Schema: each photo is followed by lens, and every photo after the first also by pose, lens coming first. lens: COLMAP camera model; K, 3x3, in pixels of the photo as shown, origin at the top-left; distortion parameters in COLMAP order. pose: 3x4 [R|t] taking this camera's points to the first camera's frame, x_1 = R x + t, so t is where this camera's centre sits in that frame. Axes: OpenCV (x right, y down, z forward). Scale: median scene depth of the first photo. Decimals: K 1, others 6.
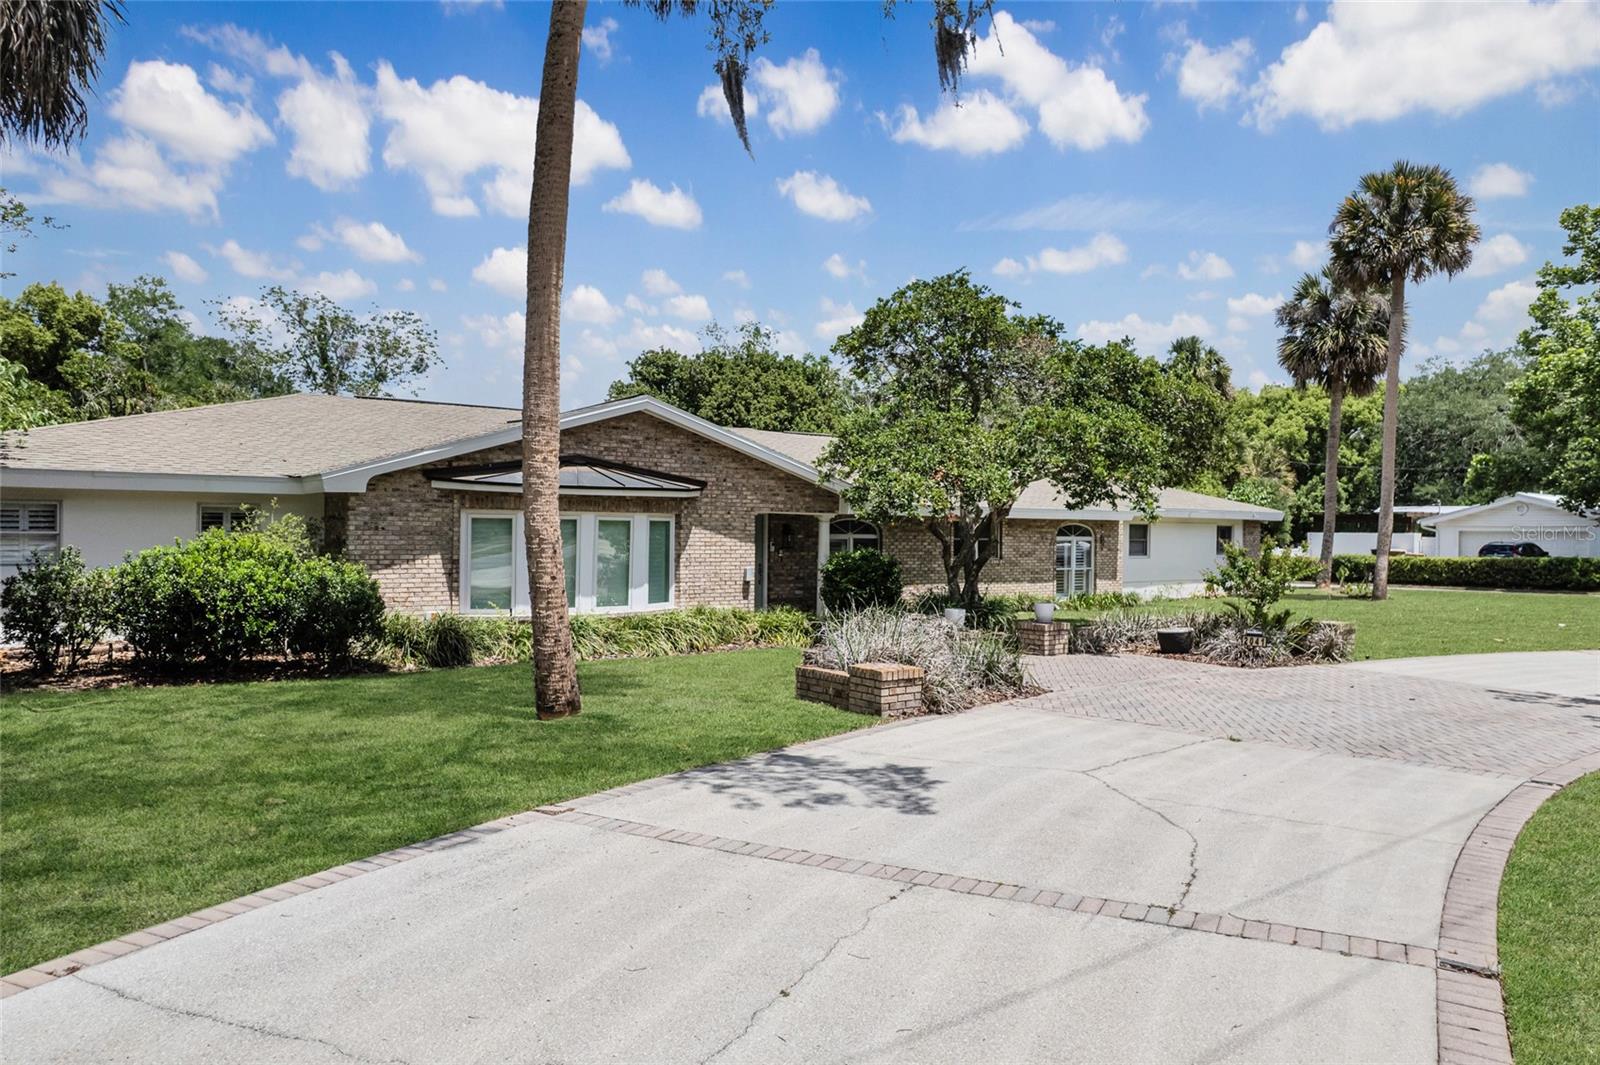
lens RADIAL K [[1053.7, 0, 800.0], [0, 1053.7, 532.5], [0, 0, 1]] dist [-0.044179, 0.002876]
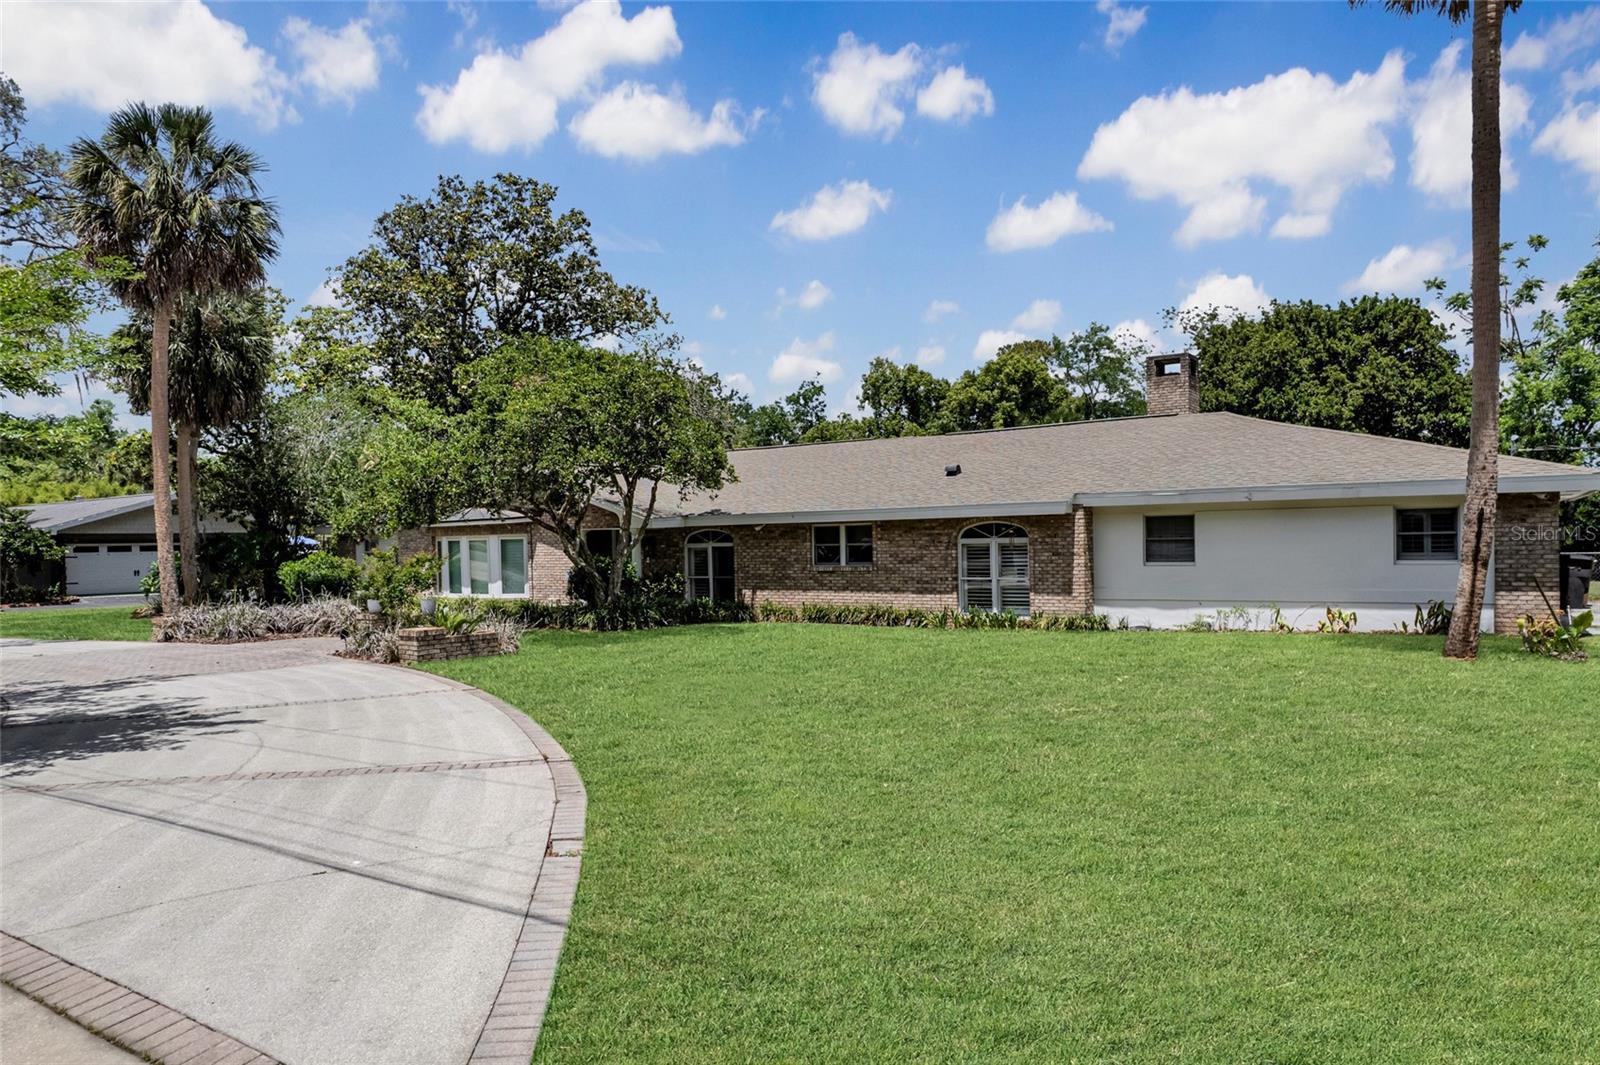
lens RADIAL K [[1053.7, 0, 800.0], [0, 1053.7, 532.5], [0, 0, 1]] dist [-0.044179, 0.002876]
pose [[0.345955, -0.026953, -0.937864, 1.012391], [0.021895, 0.999547, -0.020649, 0.013662], [0.937996, -0.013391, 0.346389, 0.619783]]
